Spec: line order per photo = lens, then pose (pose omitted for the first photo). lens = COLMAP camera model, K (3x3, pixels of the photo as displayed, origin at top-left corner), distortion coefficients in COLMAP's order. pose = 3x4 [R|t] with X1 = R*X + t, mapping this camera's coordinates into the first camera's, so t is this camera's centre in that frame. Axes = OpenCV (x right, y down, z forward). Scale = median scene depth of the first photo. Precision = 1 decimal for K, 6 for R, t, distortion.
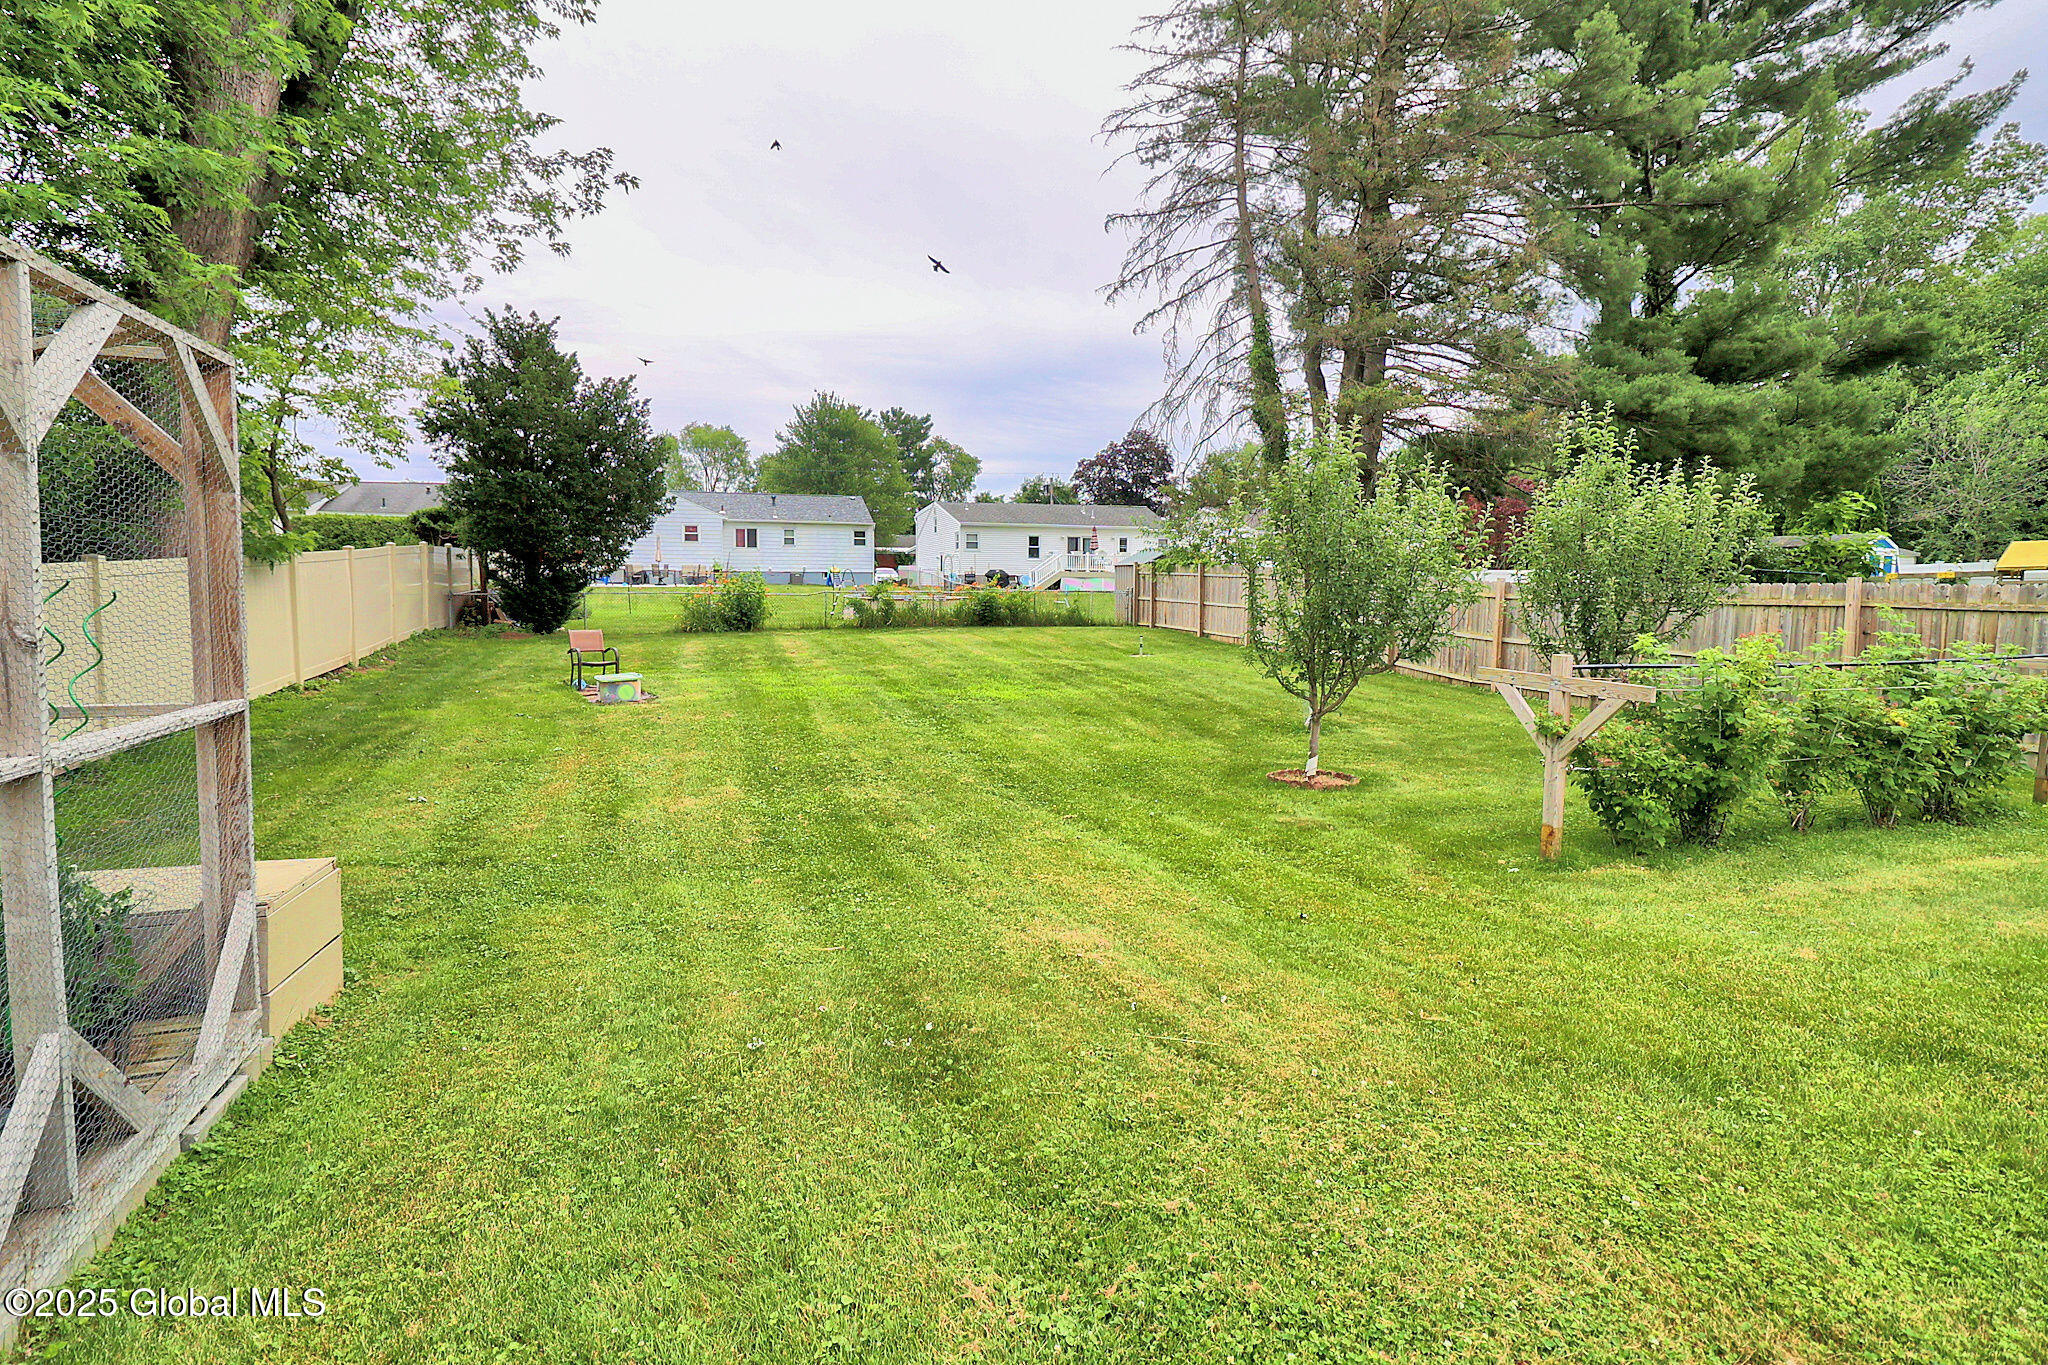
lens RADIAL K [[949.3, 0, 1014.0], [0, 949.3, 660.8], [0, 0, 1]] dist [-0.000913, -0.000150]
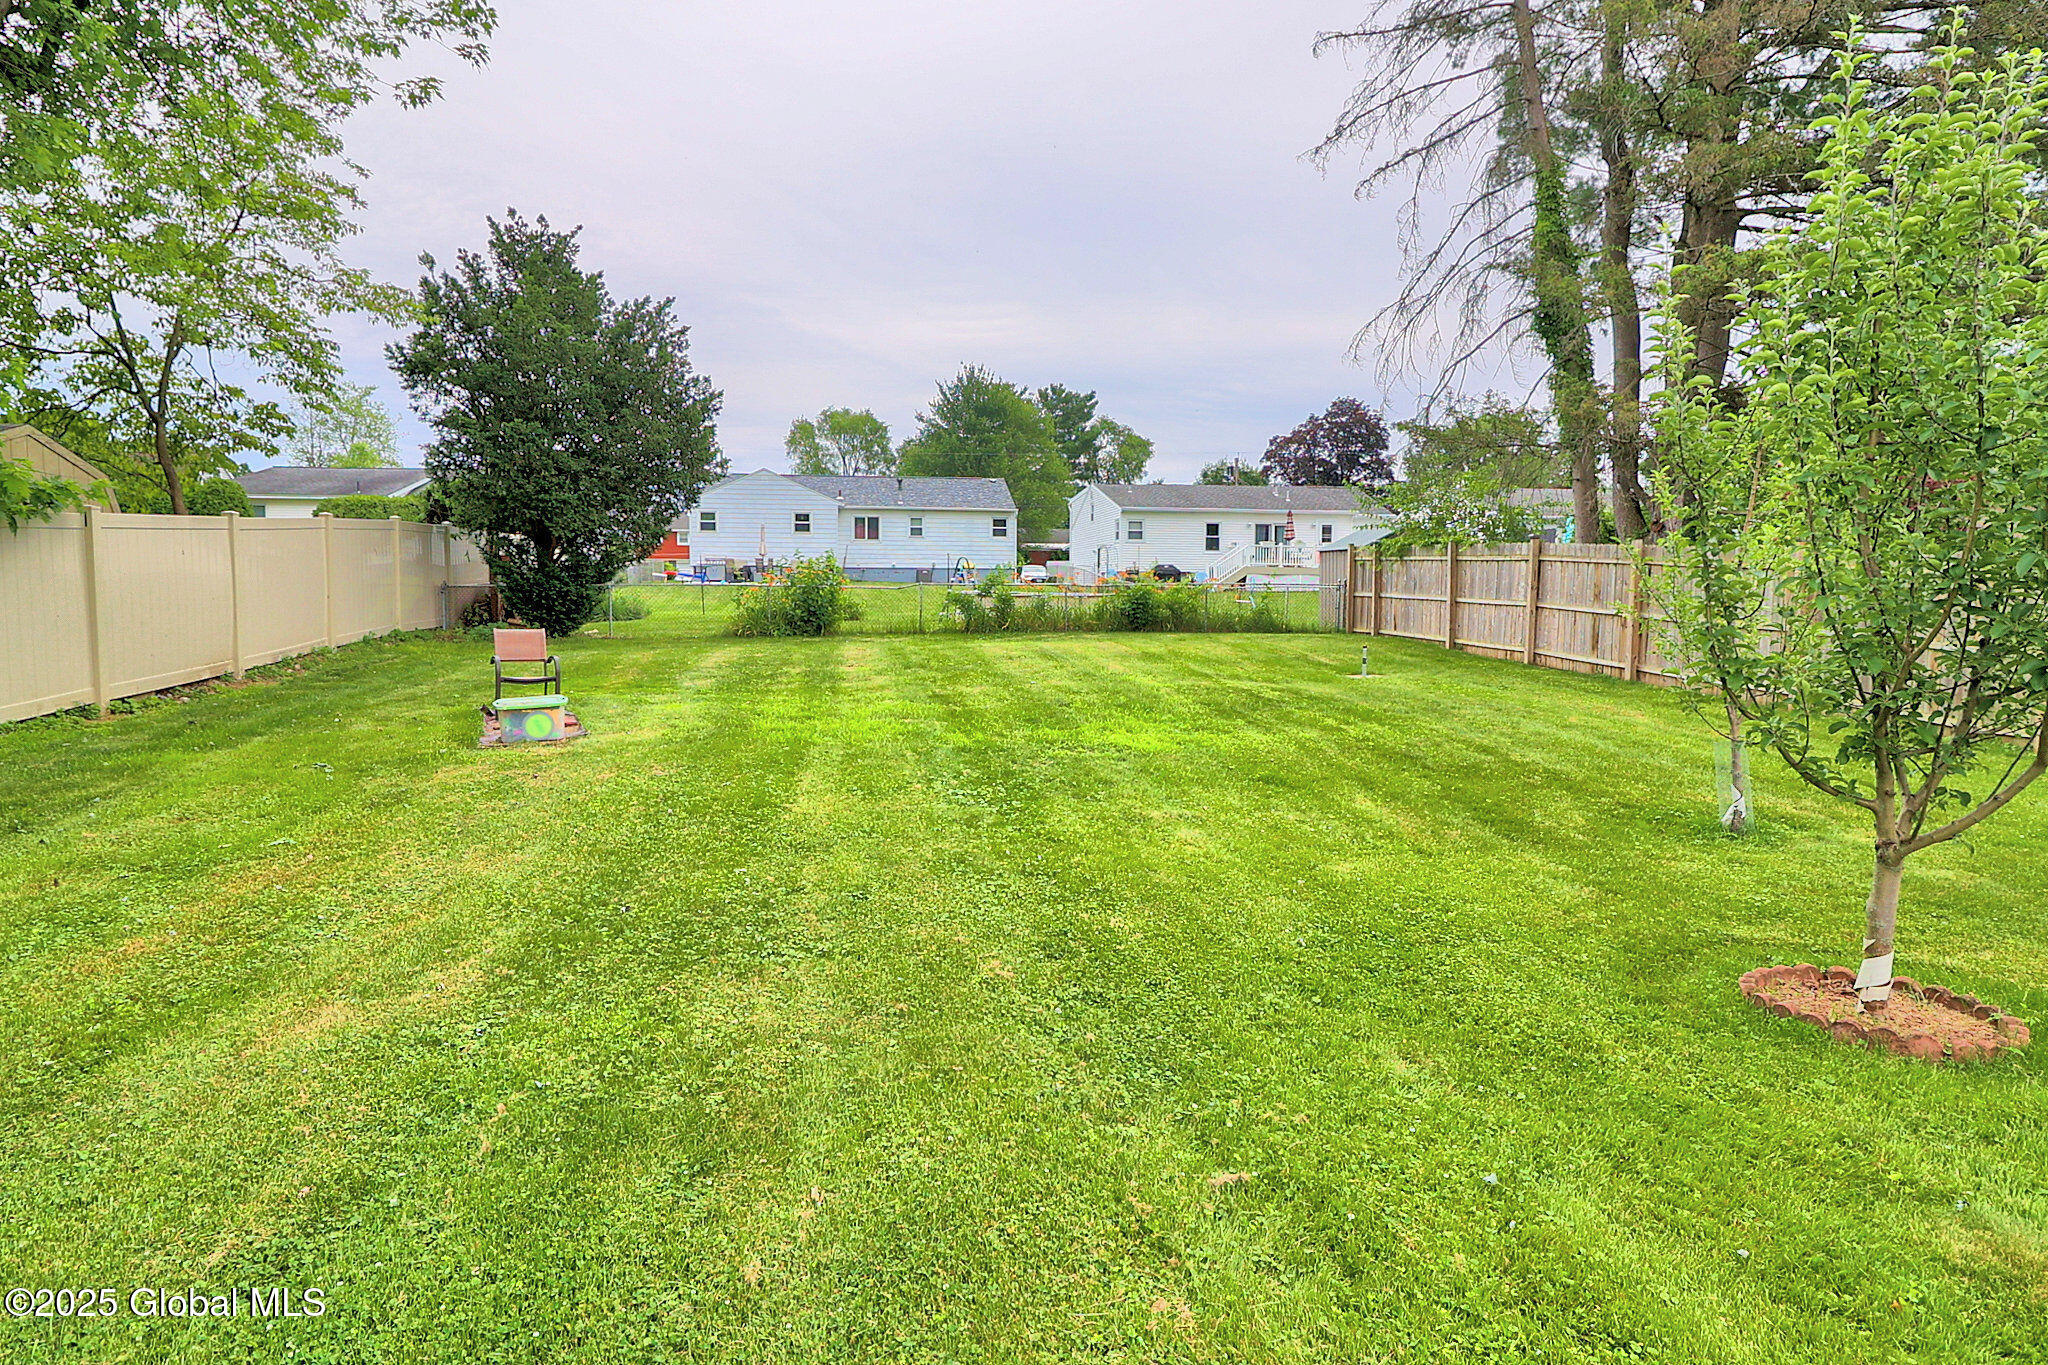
lens RADIAL K [[1049.0, 0, 1019.7], [0, 1049.0, 656.7], [0, 0, 1]] dist [0.000844, 0.000050]
pose [[0.986416, 0.010550, -0.163928, 0.007208], [-0.013307, 0.999788, -0.015731, -0.001895], [0.163727, 0.017698, 0.986347, 0.105271]]
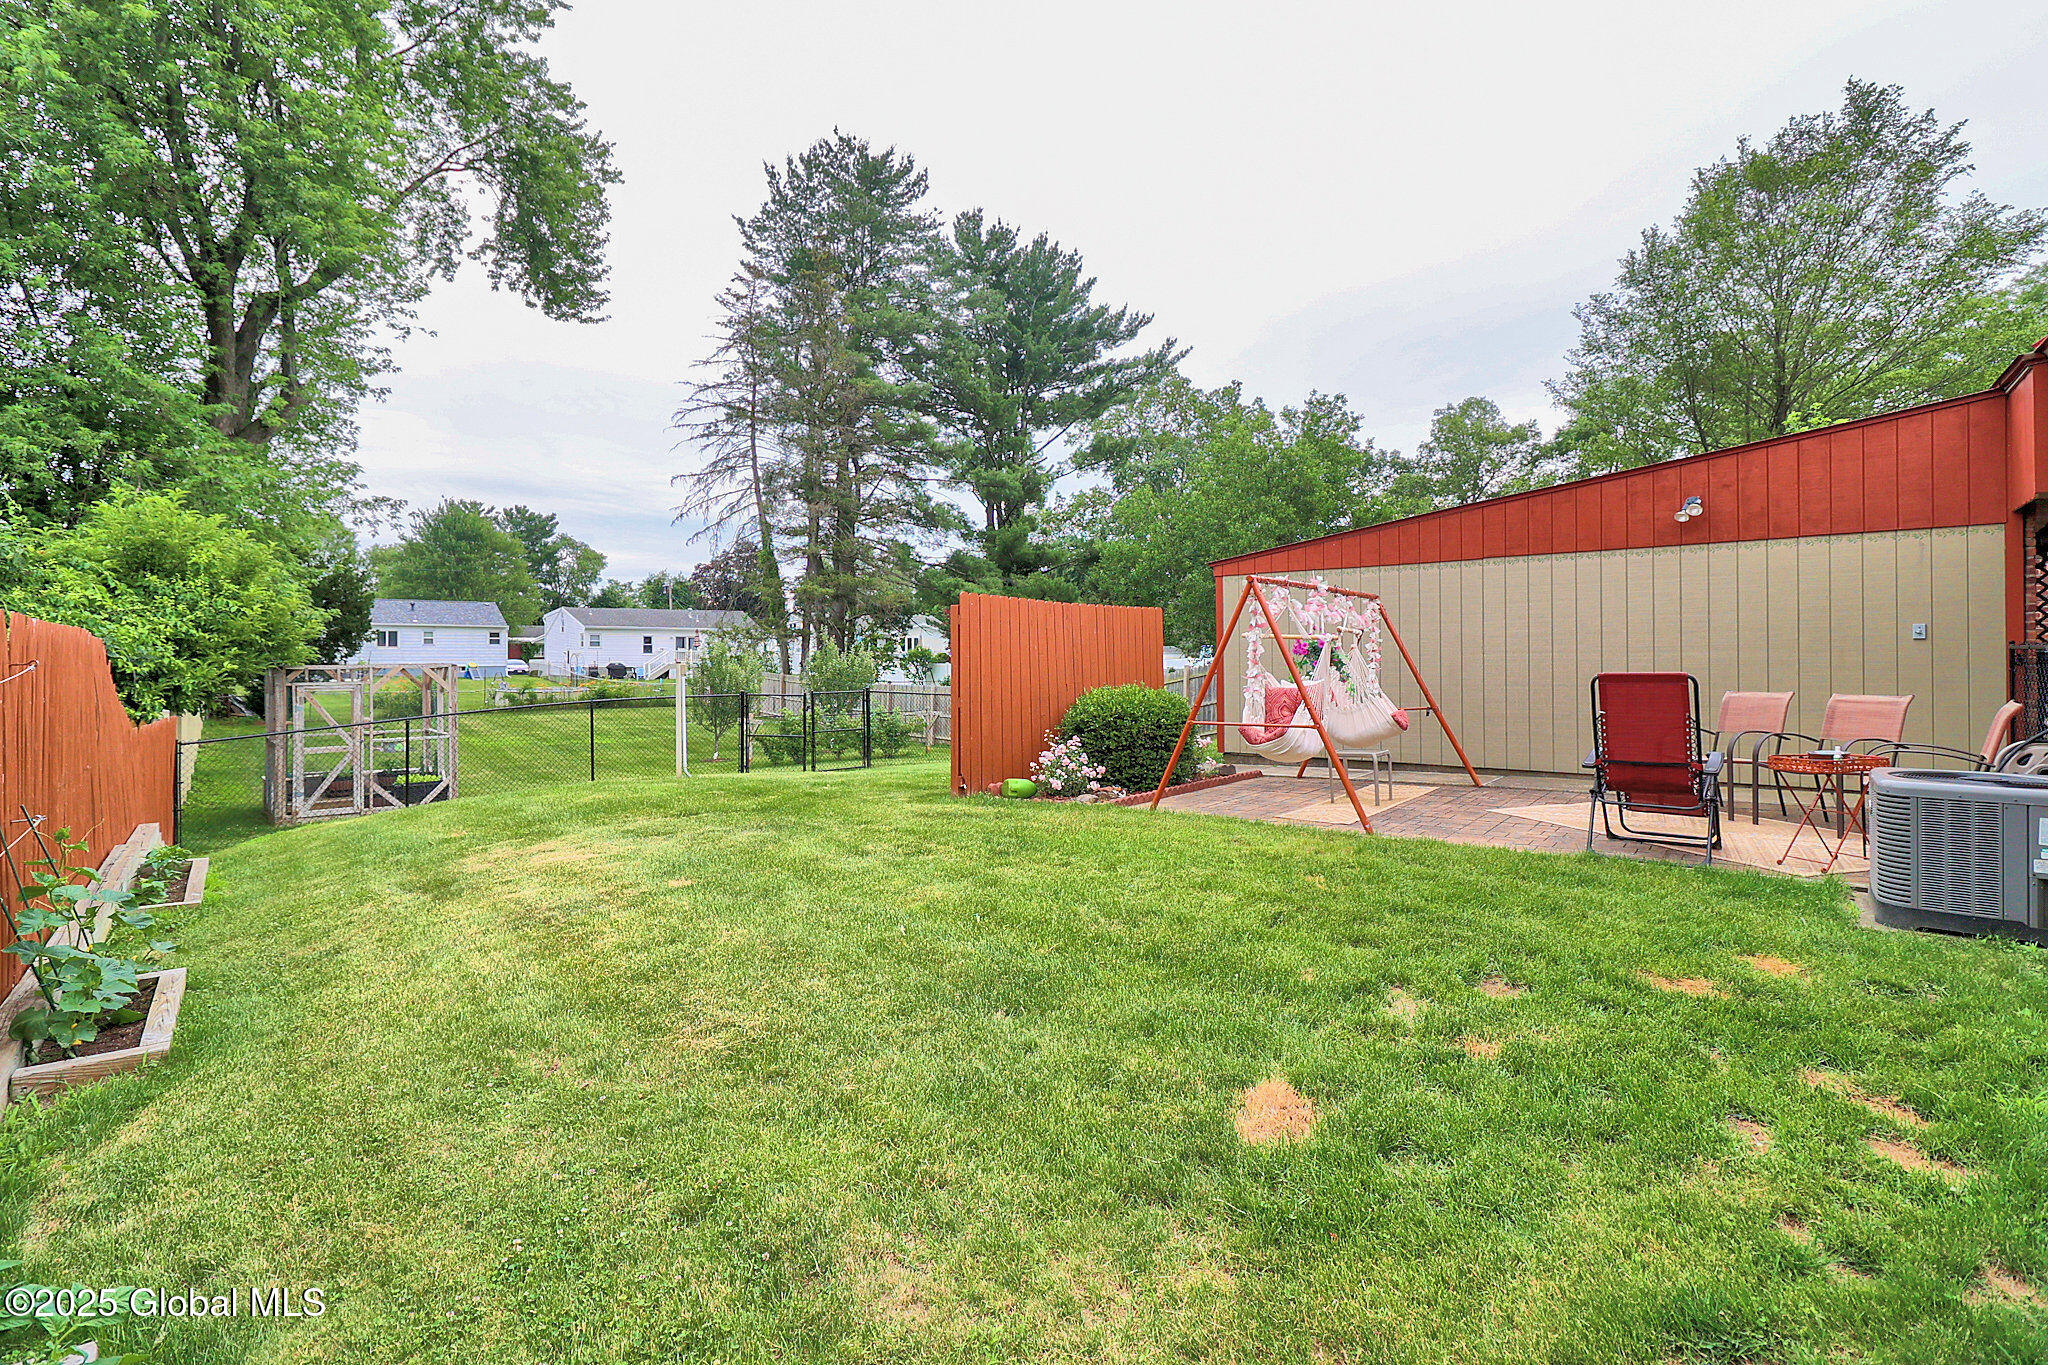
lens RADIAL K [[949.3, 0, 1014.0], [0, 949.3, 660.8], [0, 0, 1]] dist [-0.000913, -0.000150]
pose [[0.933946, -0.007592, 0.357332, 0.027332], [0.035766, 0.996741, -0.072303, 0.013122], [-0.355619, 0.080308, 0.931174, -0.404147]]
